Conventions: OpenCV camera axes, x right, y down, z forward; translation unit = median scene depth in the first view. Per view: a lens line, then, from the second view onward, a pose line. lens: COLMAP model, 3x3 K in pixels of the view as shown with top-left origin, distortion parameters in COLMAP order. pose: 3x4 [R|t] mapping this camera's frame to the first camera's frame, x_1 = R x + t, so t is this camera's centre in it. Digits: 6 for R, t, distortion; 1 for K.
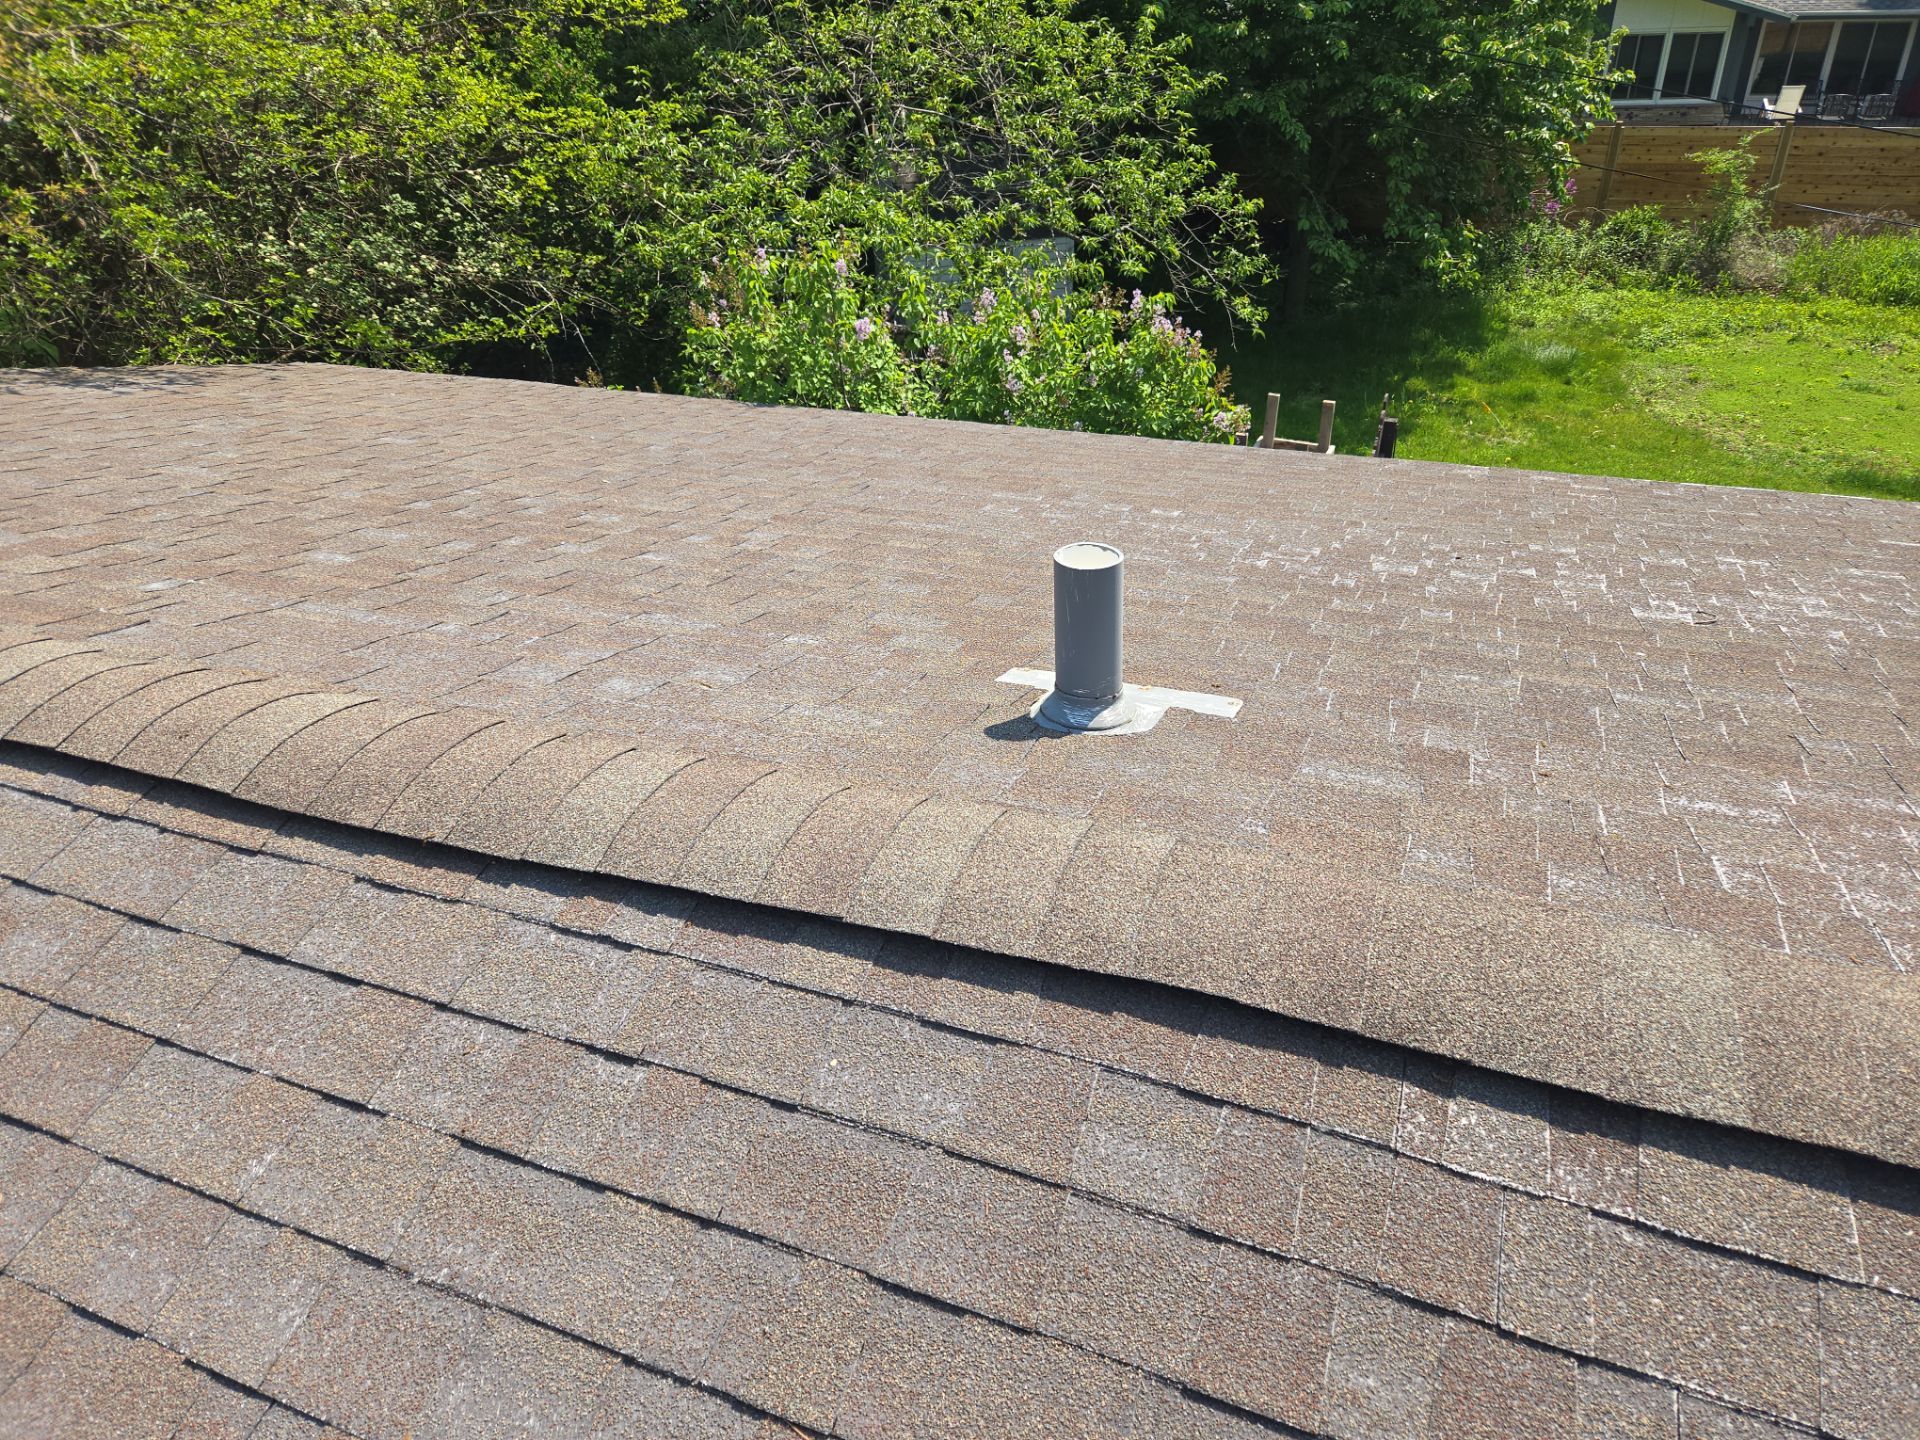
lens RADIAL K [[1263.2, 0, 992.0], [0, 1263.2, 707.2], [0, 0, 1]] dist [0.005968, -0.024522]
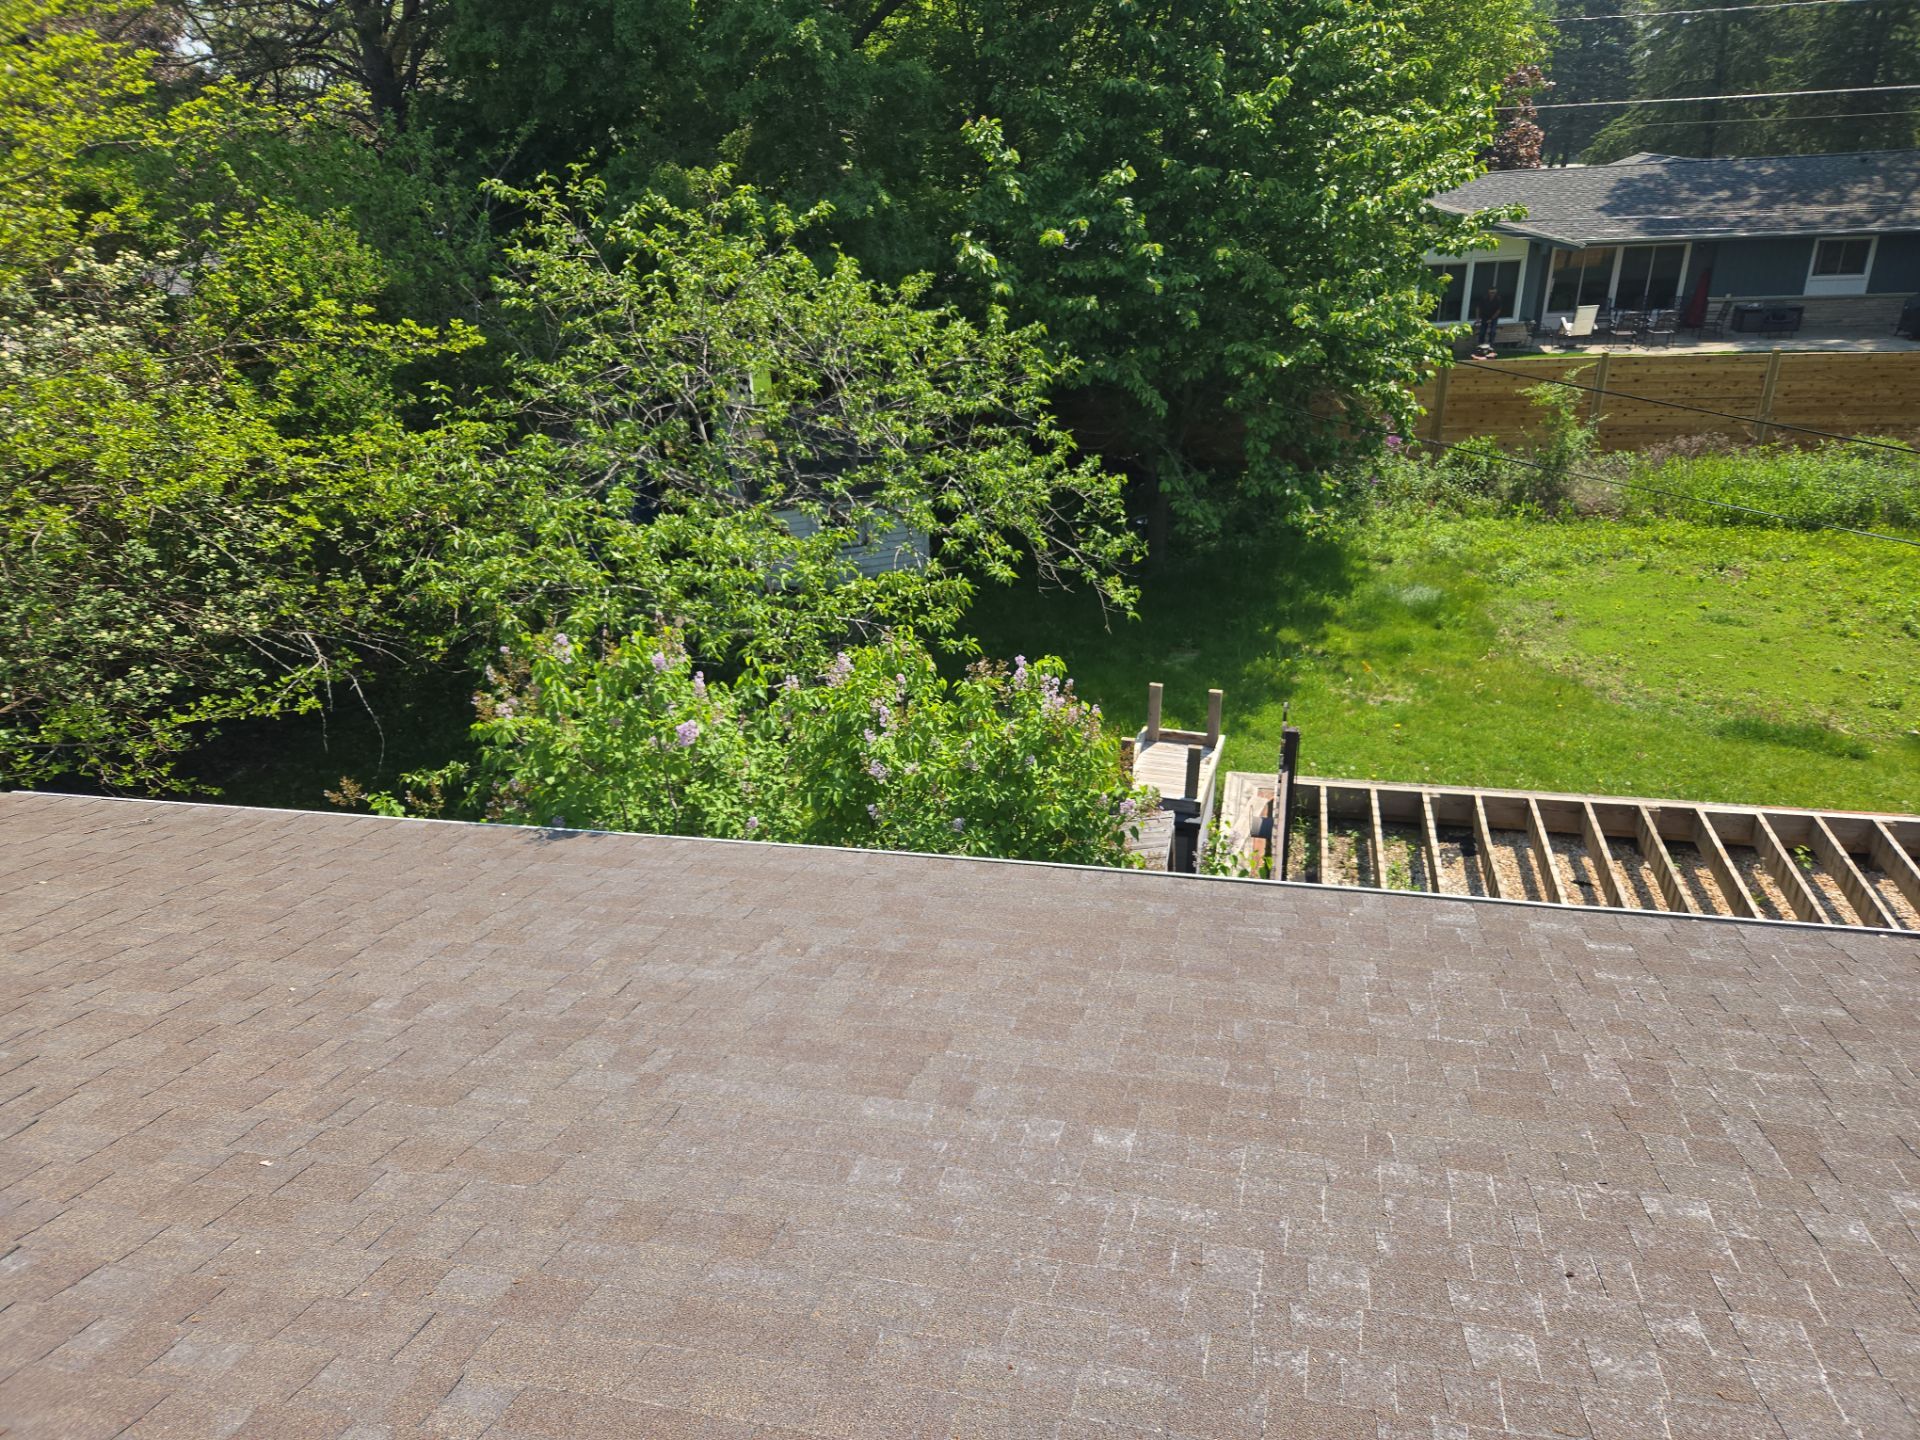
lens RADIAL K [[1263.2, 0, 966.7], [0, 1263.2, 709.8], [0, 0, 1]] dist [0.005968, -0.024522]
pose [[0.994955, -0.042506, 0.090876, -0.000070], [0.054819, 0.988969, -0.137604, -0.091990], [-0.084025, 0.141891, 0.986310, 0.084746]]
